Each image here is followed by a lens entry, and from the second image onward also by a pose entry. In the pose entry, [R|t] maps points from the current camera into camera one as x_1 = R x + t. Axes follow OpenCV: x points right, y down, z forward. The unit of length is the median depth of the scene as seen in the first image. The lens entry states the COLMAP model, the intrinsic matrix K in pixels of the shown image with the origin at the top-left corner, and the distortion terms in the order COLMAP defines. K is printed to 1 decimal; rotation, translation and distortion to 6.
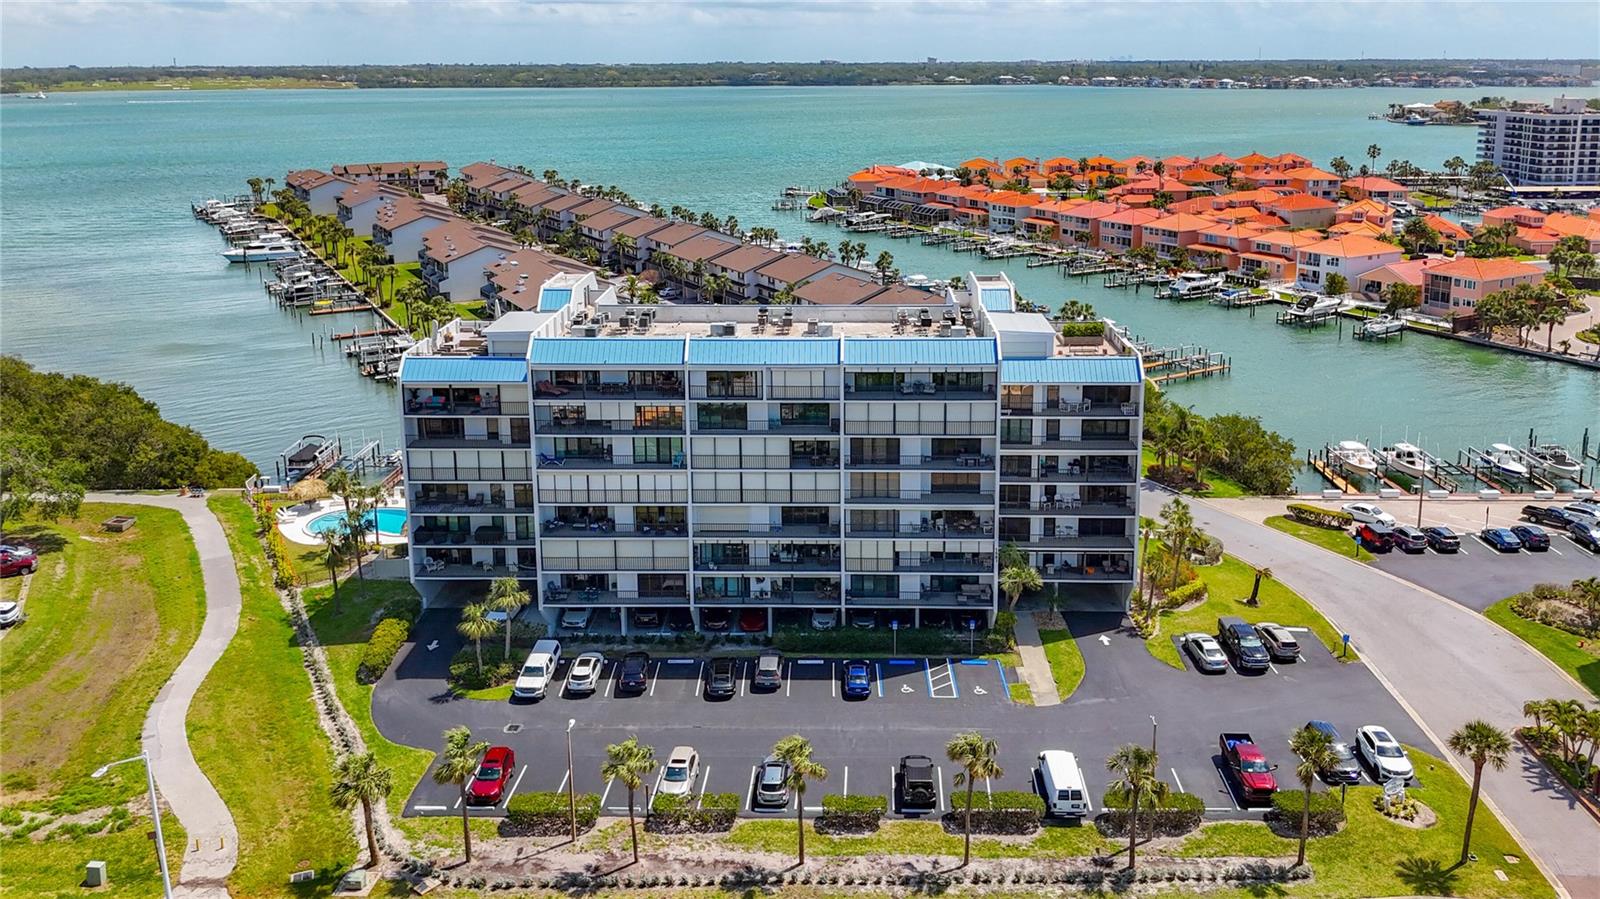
lens RADIAL K [[1233.3, 0, 800.4], [0, 1233.3, 392.9], [0, 0, 1]] dist [0.183228, -0.314911]
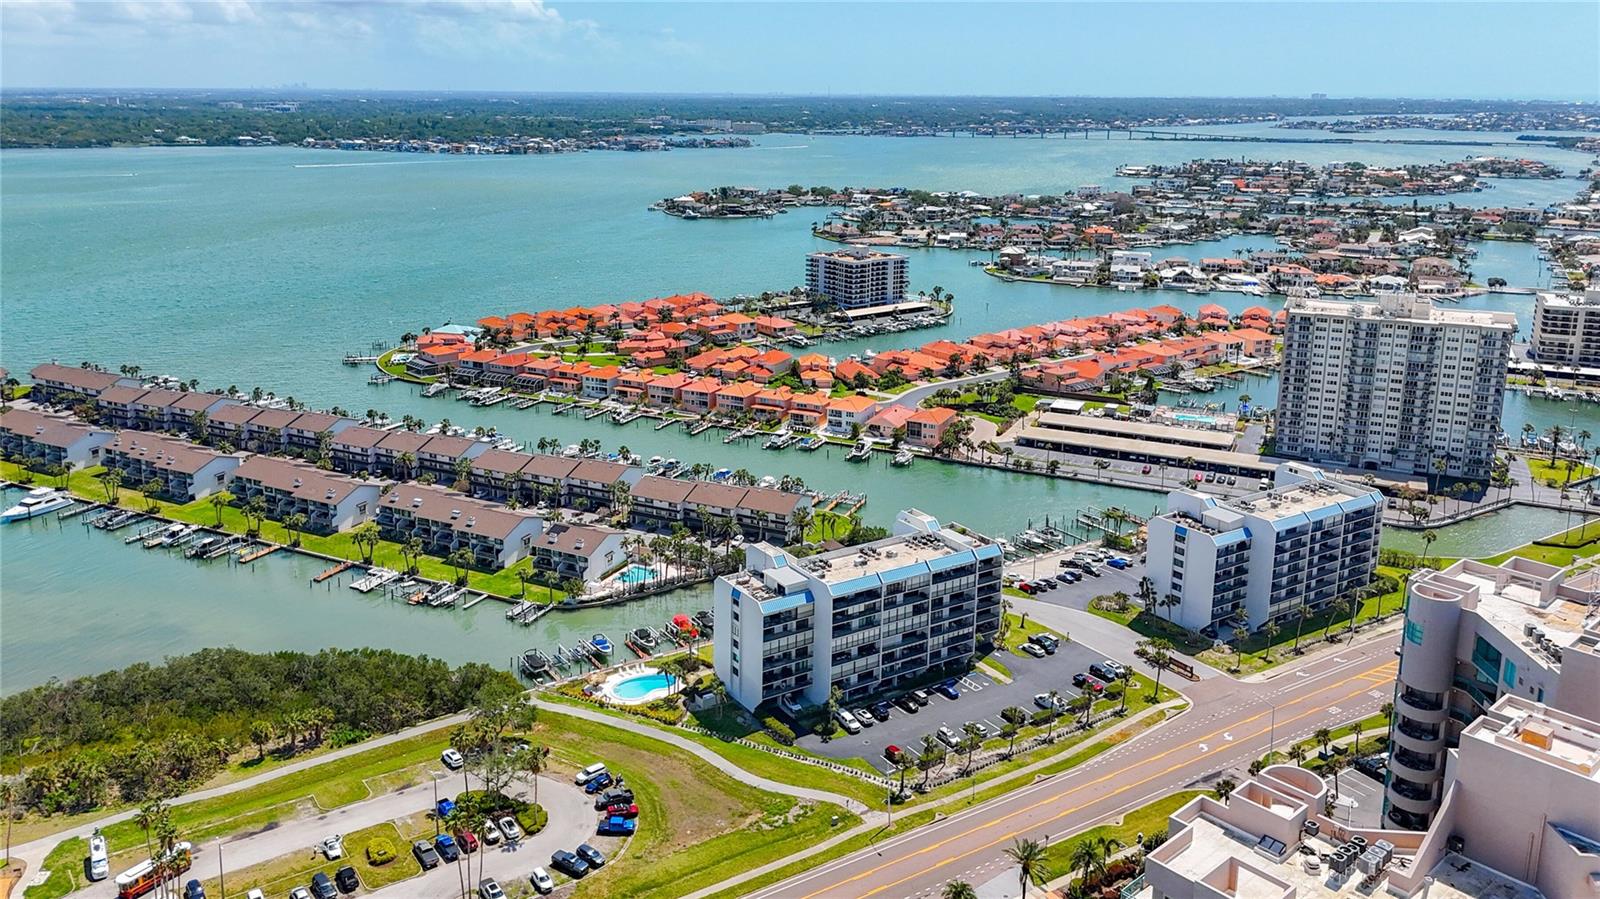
lens RADIAL K [[1233.3, 0, 800.4], [0, 1233.3, 392.9], [0, 0, 1]] dist [0.183228, -0.314911]
pose [[0.823791, -0.121251, 0.553774, -1.172372], [0.136921, 0.990494, 0.013190, -0.344910], [-0.550109, 0.064958, 0.832562, -0.760784]]
